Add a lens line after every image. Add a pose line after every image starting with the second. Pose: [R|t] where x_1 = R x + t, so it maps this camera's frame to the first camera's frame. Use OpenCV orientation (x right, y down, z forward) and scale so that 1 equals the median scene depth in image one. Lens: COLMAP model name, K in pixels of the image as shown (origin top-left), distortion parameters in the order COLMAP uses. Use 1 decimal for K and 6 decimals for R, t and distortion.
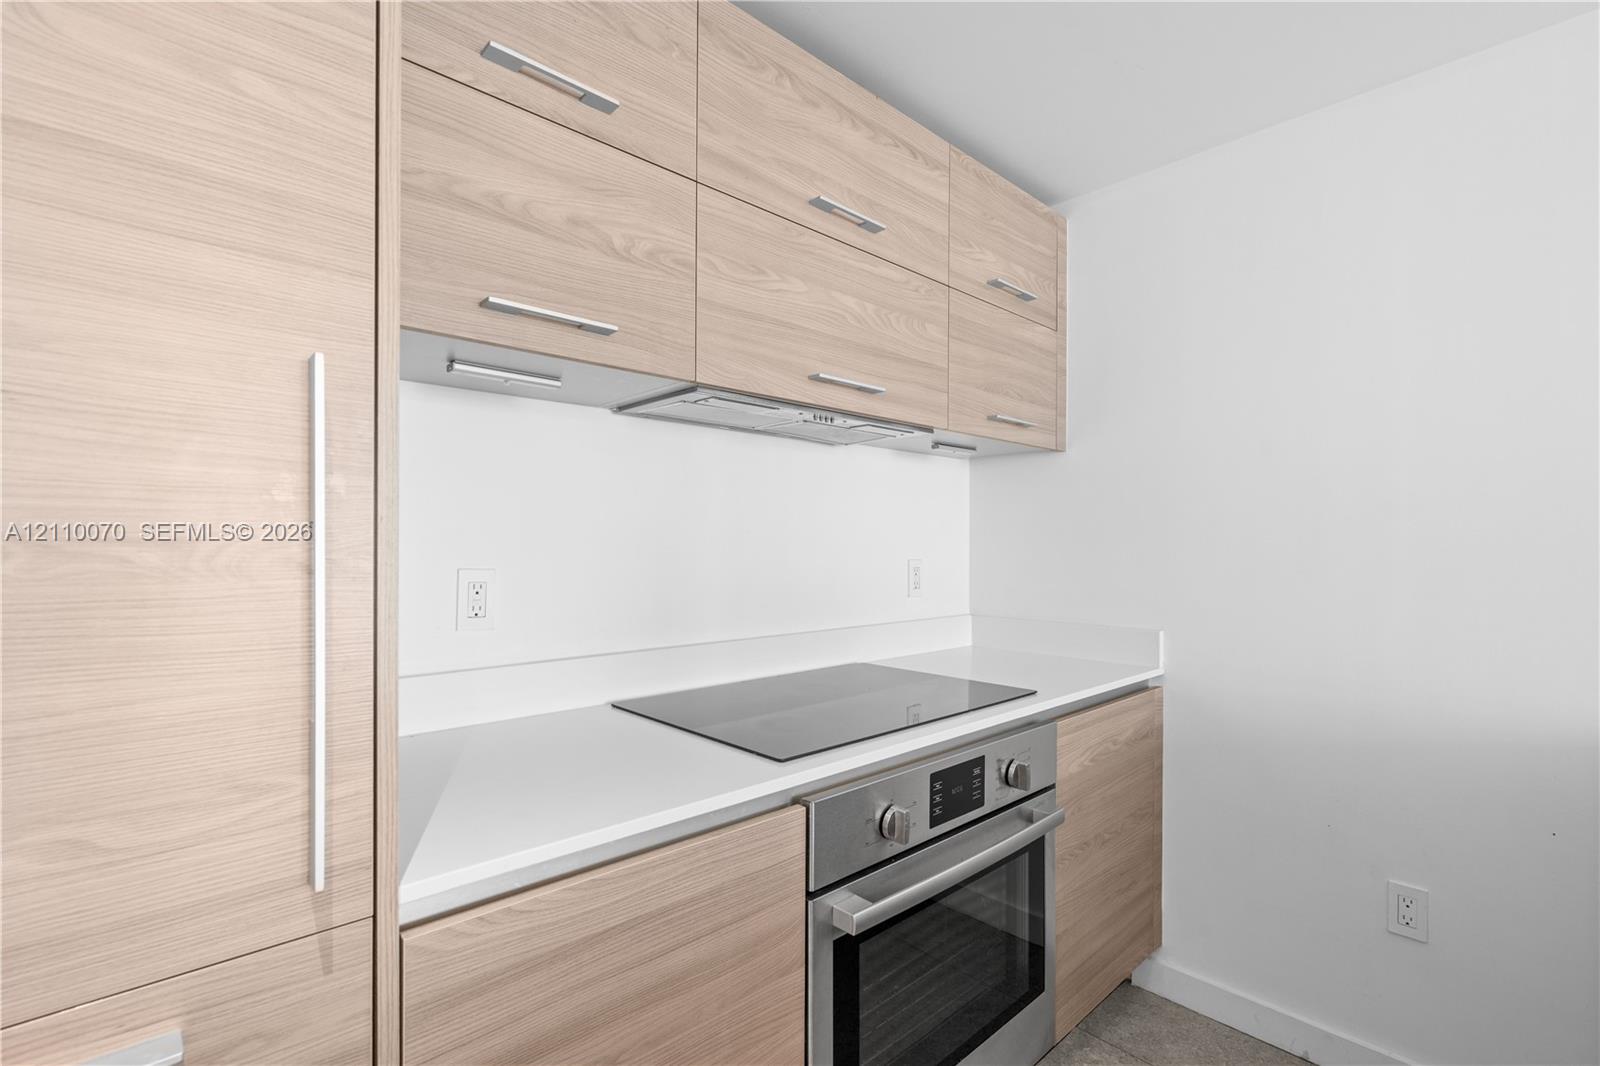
lens RADIAL K [[729.4, 0, 810.2], [0, 729.4, 543.2], [0, 0, 1]] dist [-0.003434, 0.000493]
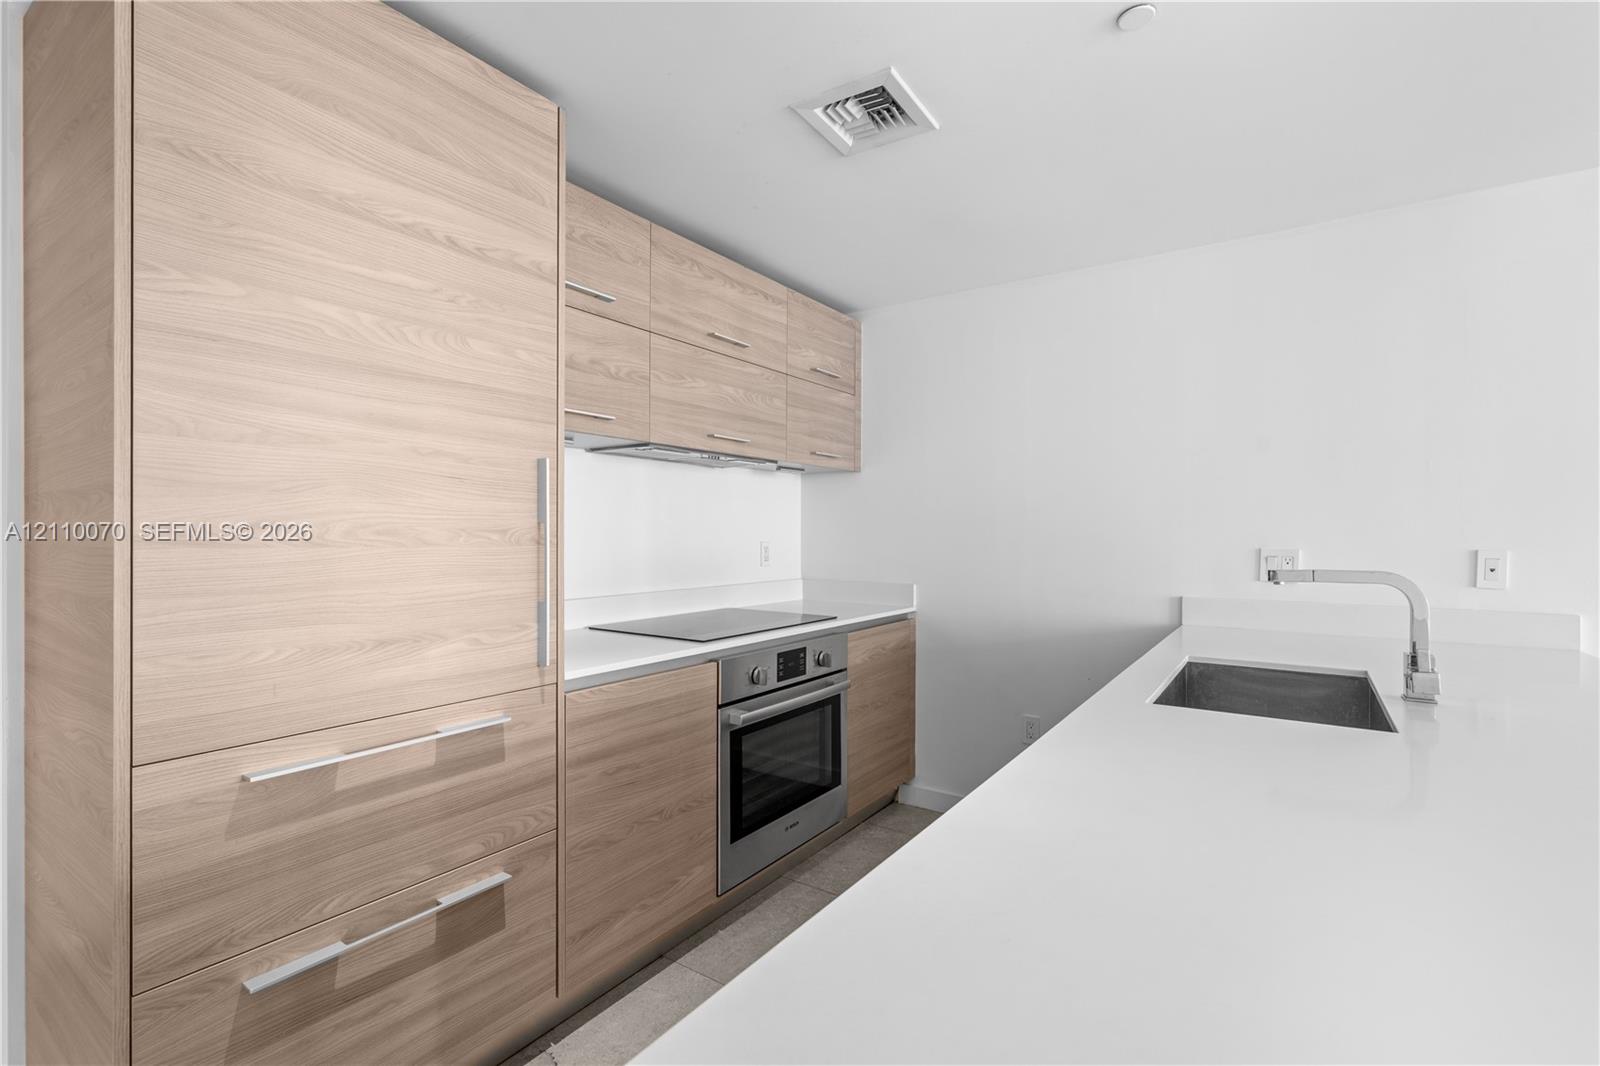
lens RADIAL K [[718.7, 0, 793.9], [0, 718.7, 534.4], [0, 0, 1]] dist [-0.005341, 0.000191]
pose [[0.980844, -0.001984, 0.194786, -0.129621], [0.000964, 0.999985, 0.005332, -0.000975], [-0.194794, -0.005042, 0.980831, -0.695645]]
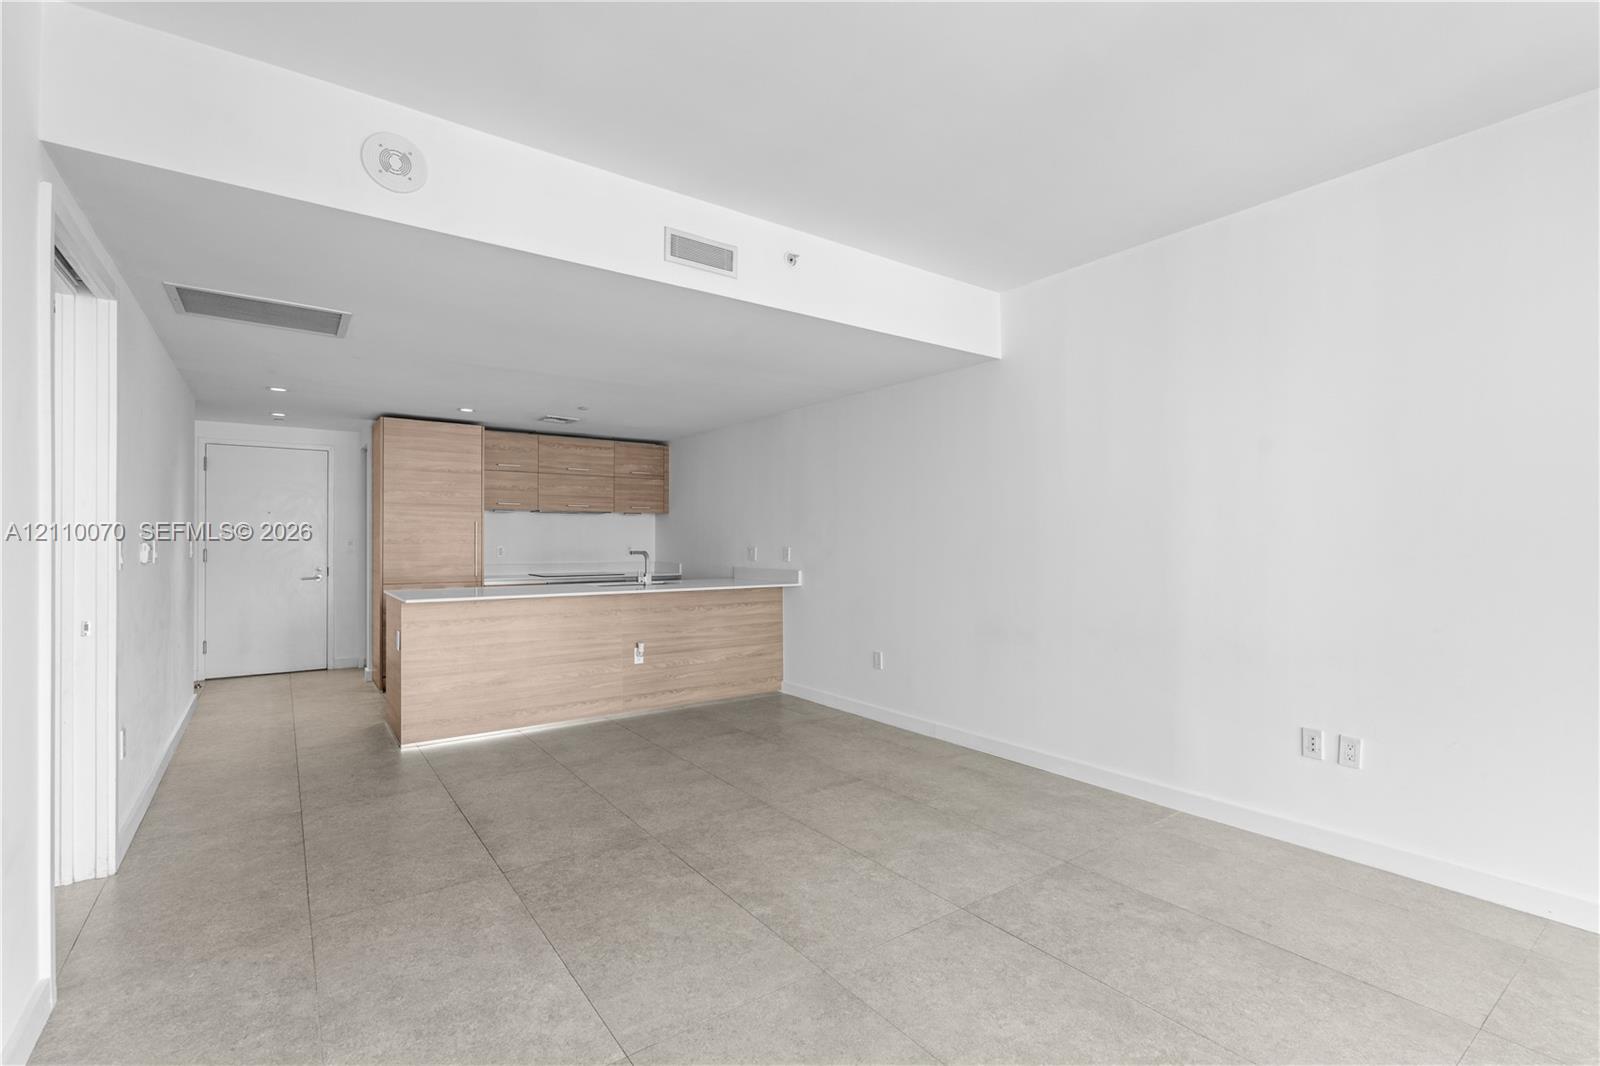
lens RADIAL K [[729.4, 0, 810.2], [0, 729.4, 543.2], [0, 0, 1]] dist [-0.003434, 0.000493]
pose [[0.992603, -0.002005, -0.121387, 2.083729], [0.002851, 0.999973, 0.006799, -0.008237], [0.121370, -0.007095, 0.992582, -3.429024]]
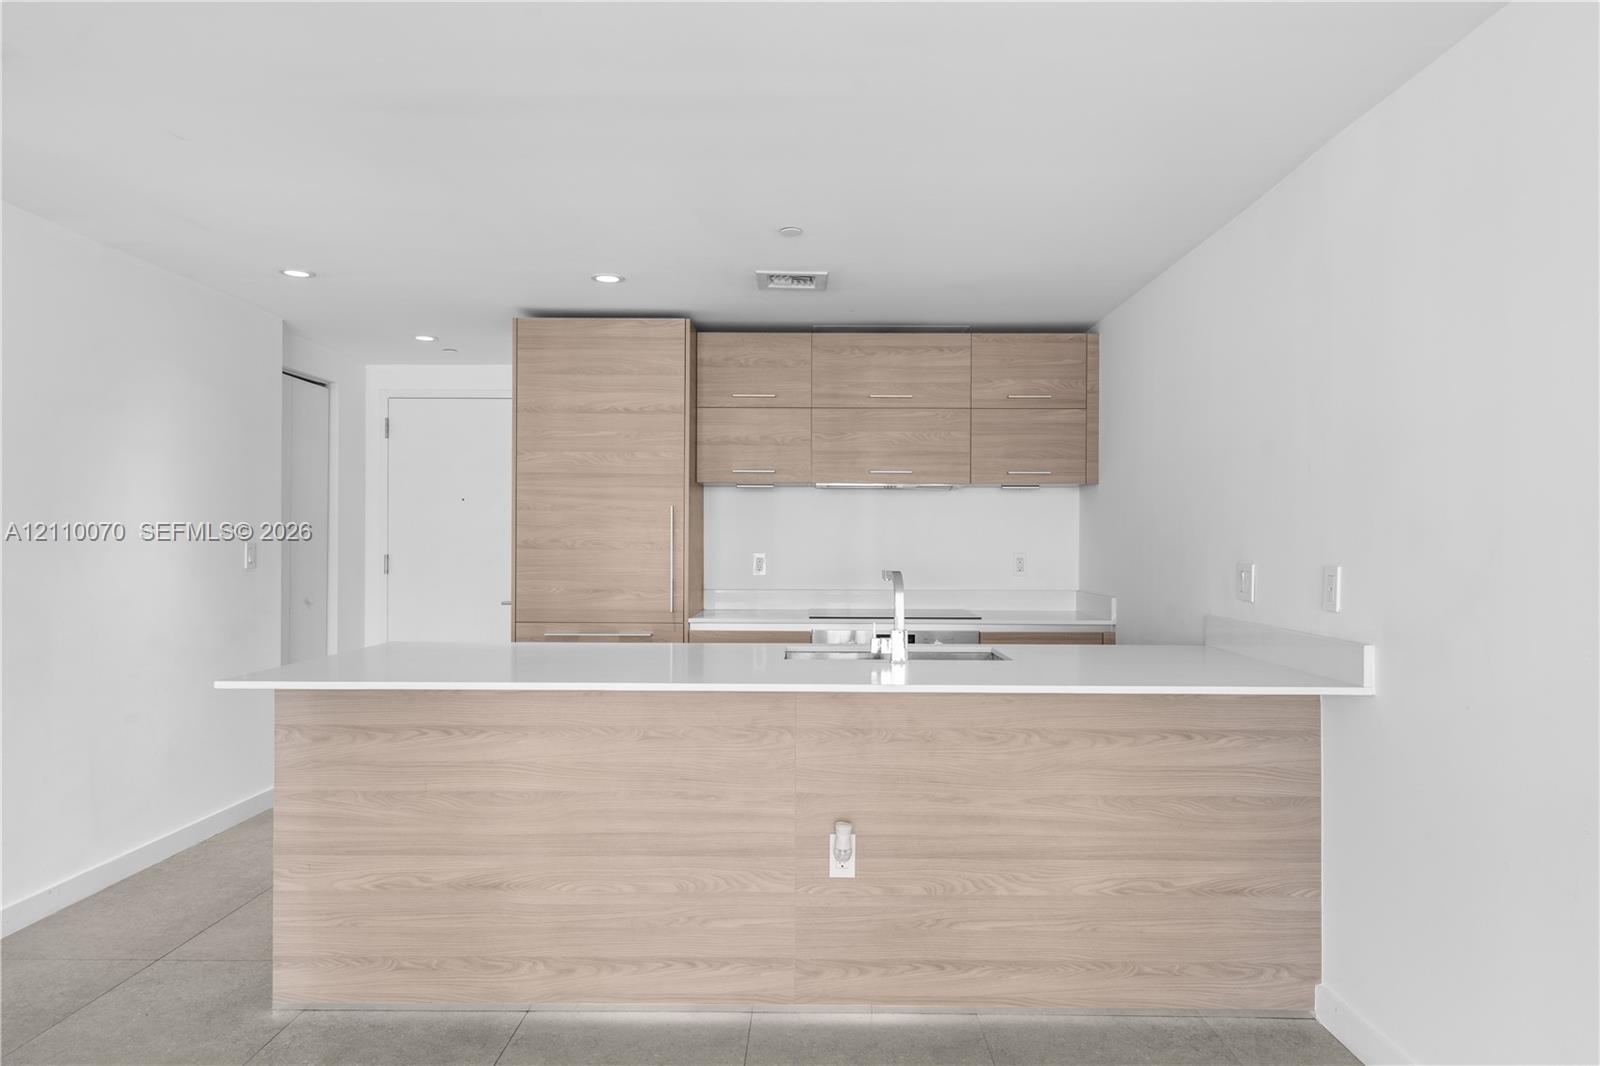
lens RADIAL K [[1031.8, 0, 793.4], [0, 1031.8, 550.2], [0, 0, 1]] dist [0.001236, 0.000297]
pose [[0.717553, 0.003108, -0.696497, 2.044676], [-0.000049, 0.999990, 0.004411, 0.006272], [0.696504, -0.003131, 0.717546, -1.477985]]
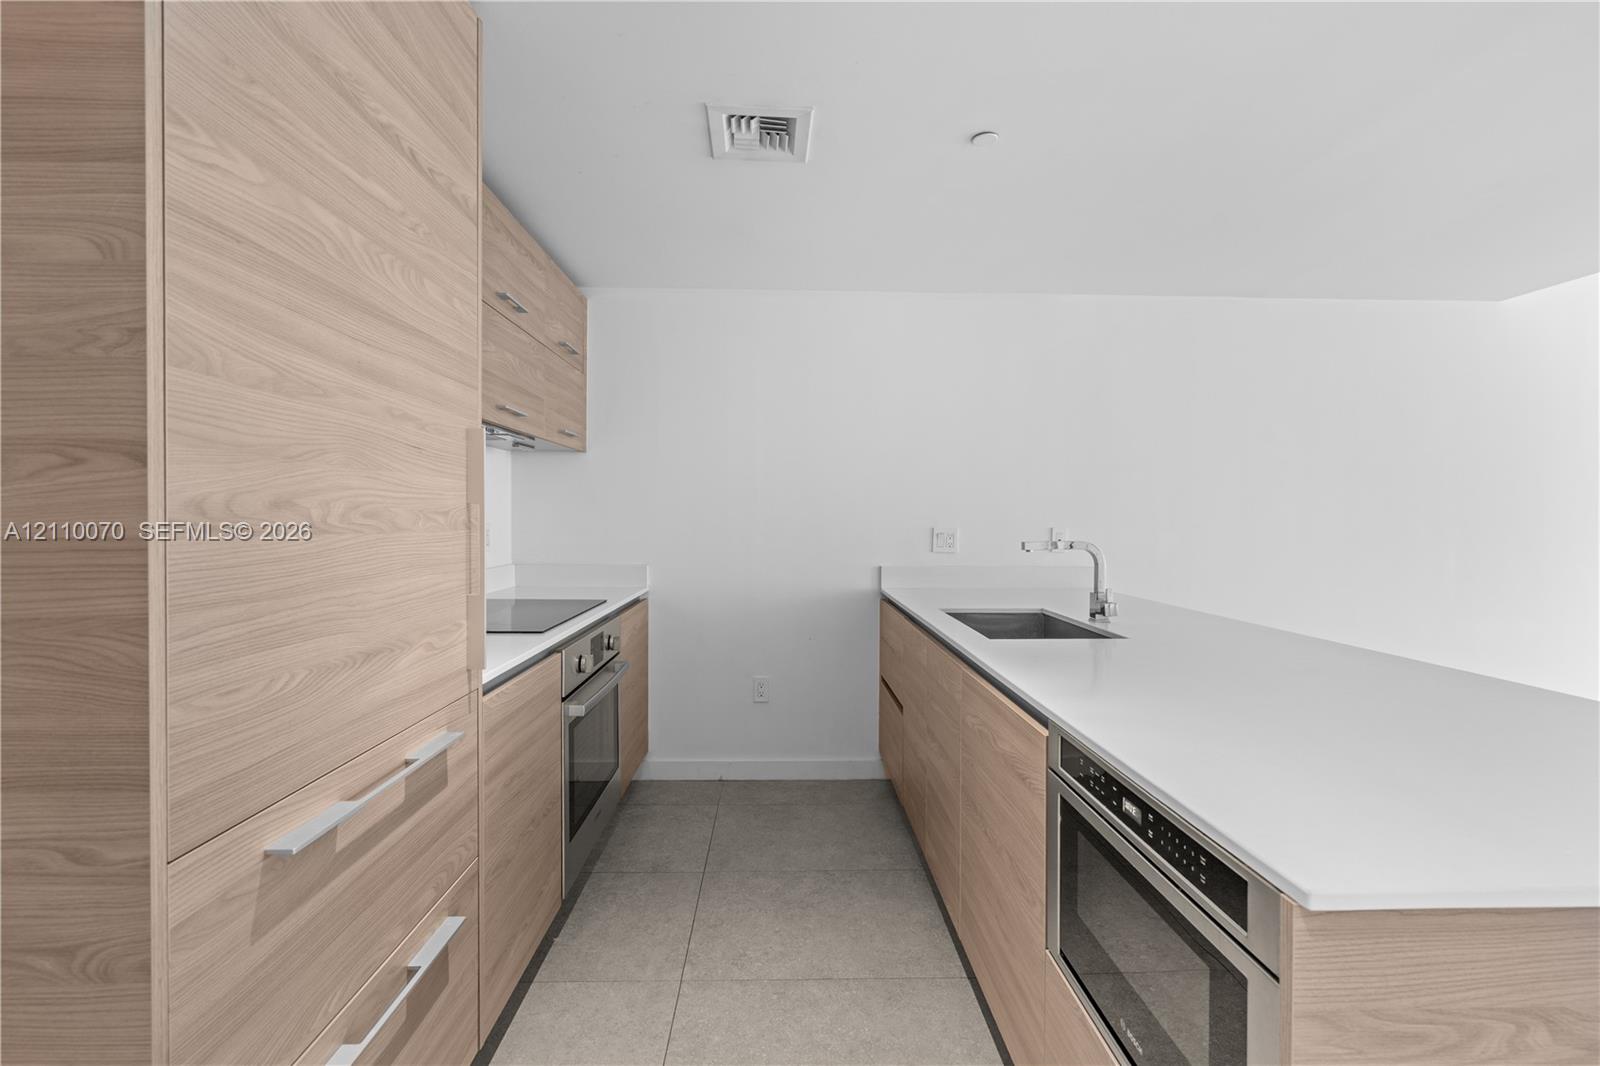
lens RADIAL K [[733.5, 0, 805.3], [0, 733.5, 527.6], [0, 0, 1]] dist [-0.001280, -0.000035]
pose [[0.664285, -0.012015, 0.747382, -0.706996], [-0.004040, 0.999798, 0.019664, -0.002454], [-0.747468, -0.016082, 0.664103, -0.514731]]
